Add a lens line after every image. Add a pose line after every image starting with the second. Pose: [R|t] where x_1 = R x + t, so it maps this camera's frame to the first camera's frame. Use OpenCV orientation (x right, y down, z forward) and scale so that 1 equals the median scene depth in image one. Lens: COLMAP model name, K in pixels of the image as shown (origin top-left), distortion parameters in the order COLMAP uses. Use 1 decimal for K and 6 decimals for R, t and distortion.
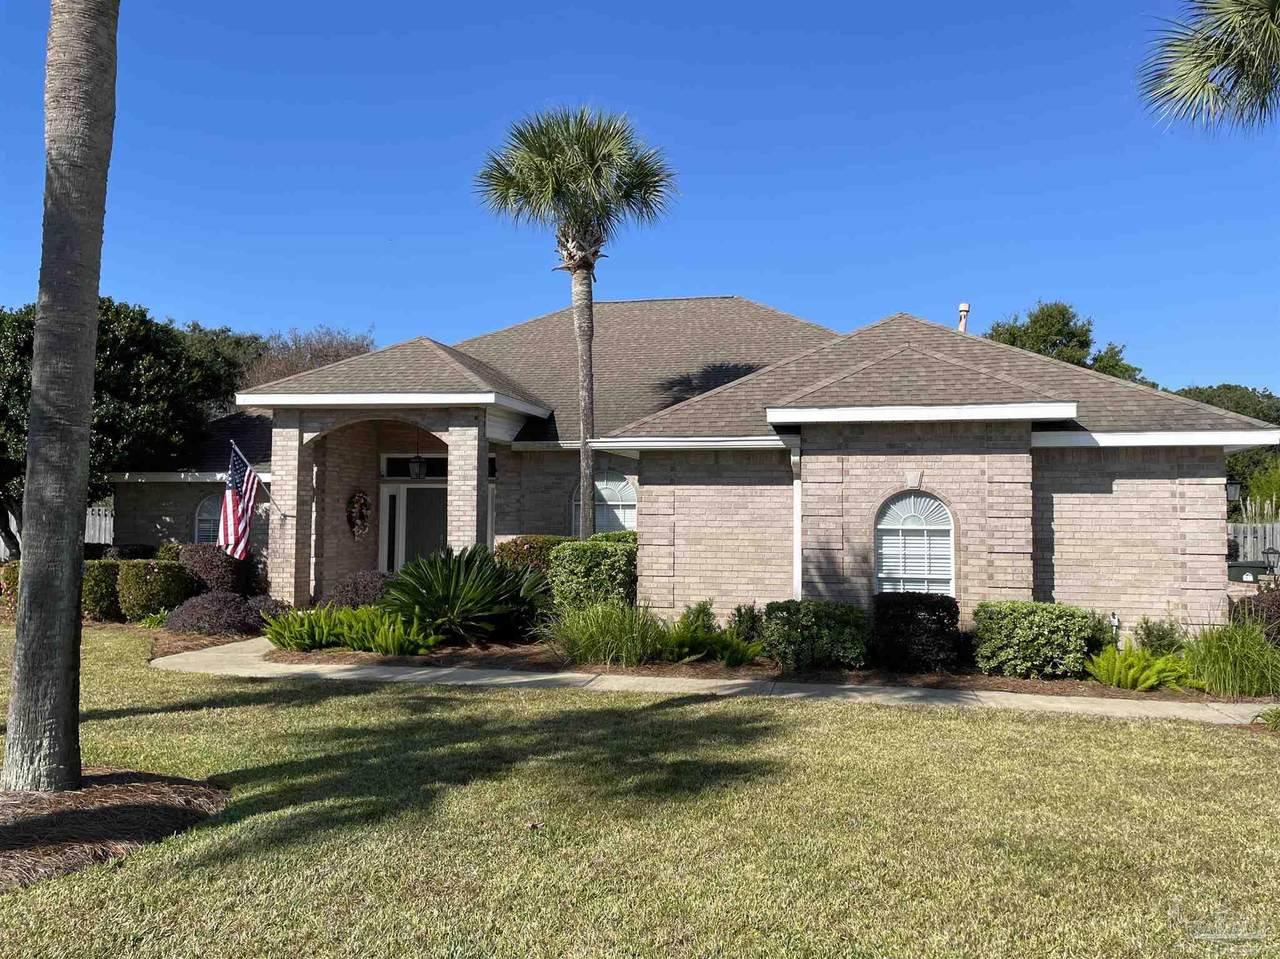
lens RADIAL K [[956.7, 0, 636.1], [0, 956.7, 466.2], [0, 0, 1]] dist [0.102515, -0.145012]
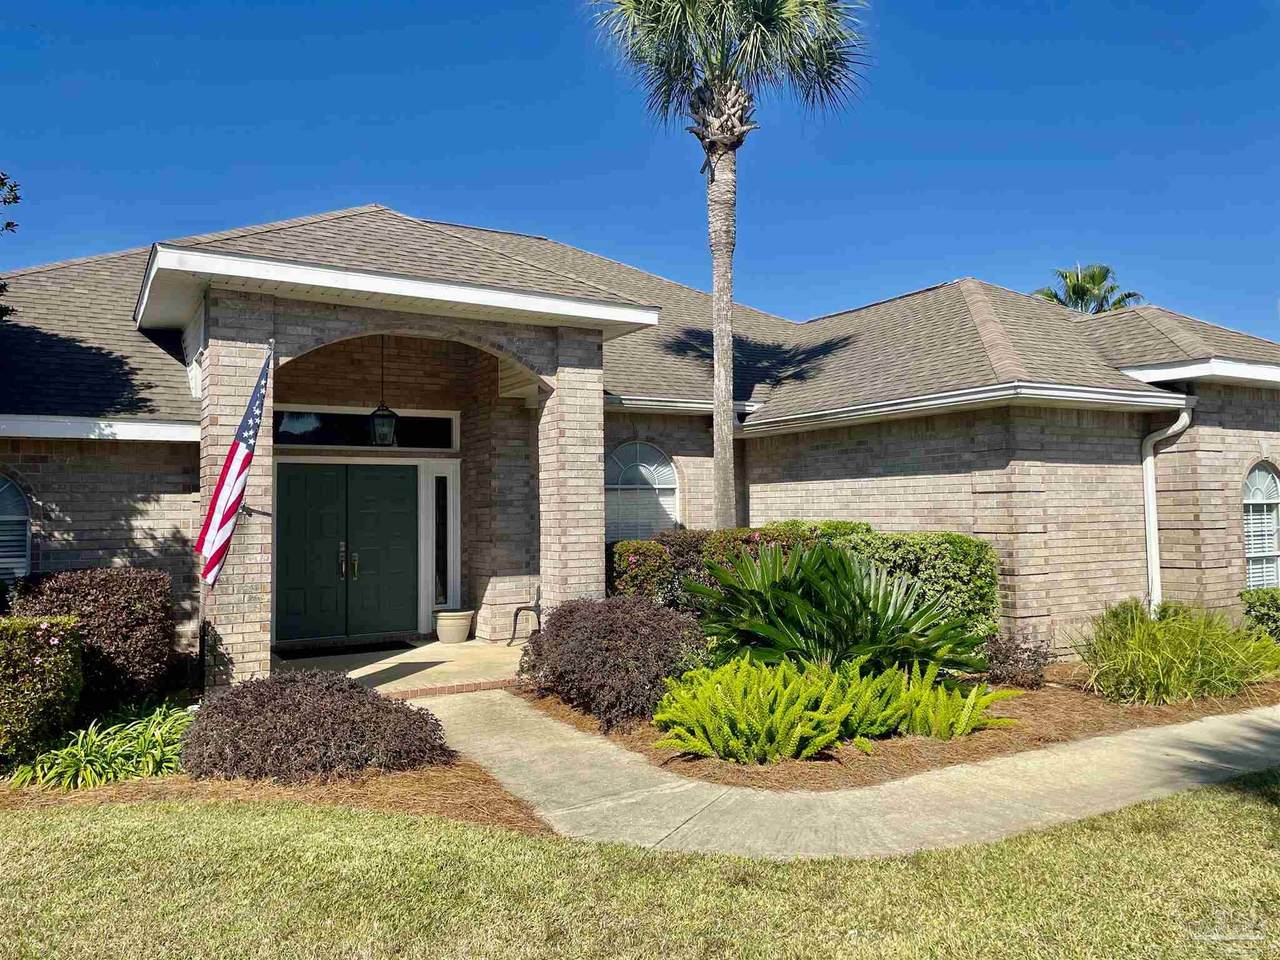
lens RADIAL K [[956.7, 0, 636.1], [0, 956.7, 466.7], [0, 0, 1]] dist [0.102515, -0.145012]
pose [[0.745907, 0.014899, 0.665883, -0.627994], [-0.012003, 0.999888, -0.008928, 0.037036], [-0.665942, -0.001333, 0.746002, 0.571639]]
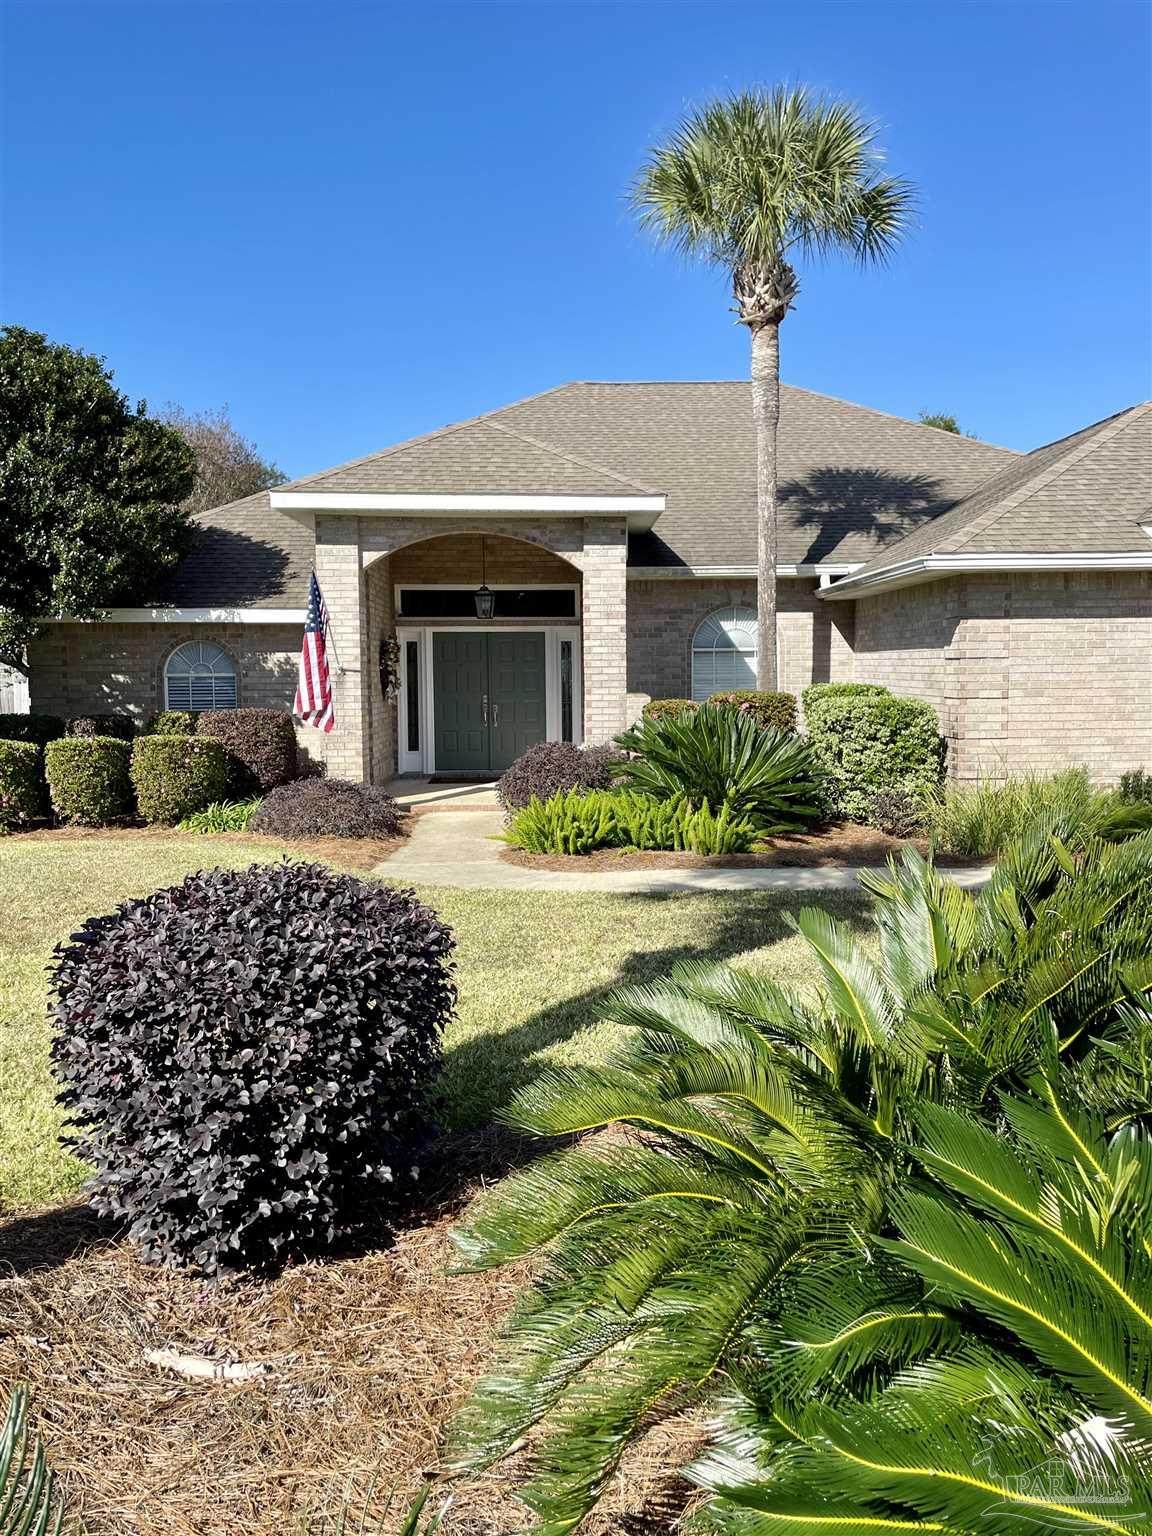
lens RADIAL K [[1148.0, 0, 576.0], [0, 1148.0, 768.0], [0, 0, 1]] dist [0.102515, -0.145012]
pose [[0.974353, -0.033540, 0.222513, -0.446516], [0.003605, 0.991030, 0.133593, 0.011309], [-0.224997, -0.129364, 0.965733, 0.154731]]
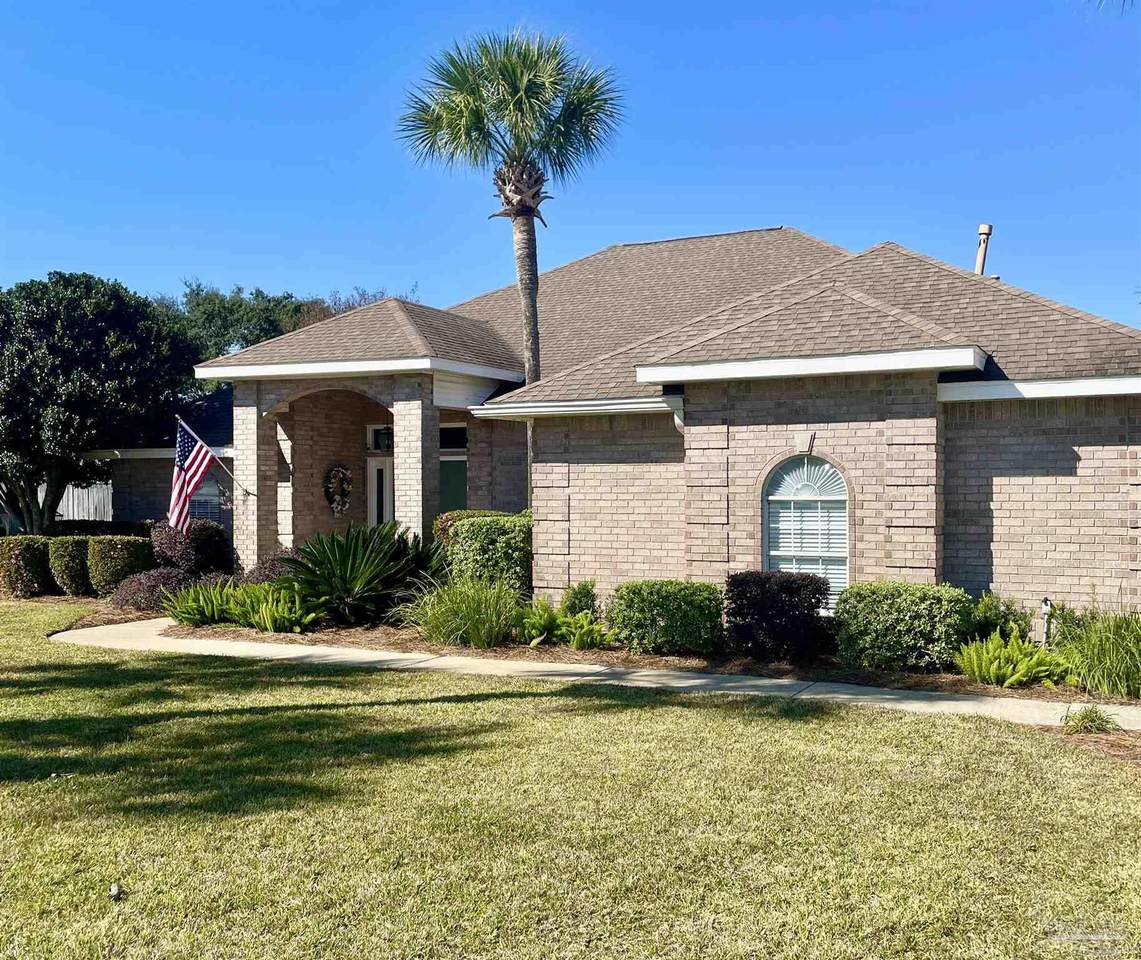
lens RADIAL K [[1119.5, 0, 585.9], [0, 1119.5, 500.3], [0, 0, 1]] dist [0.075099, -0.010970]
pose [[0.972109, -0.007203, -0.234418, 0.269598], [0.021308, 0.998107, 0.057694, 0.002090], [0.233558, -0.061080, 0.970423, -0.023991]]
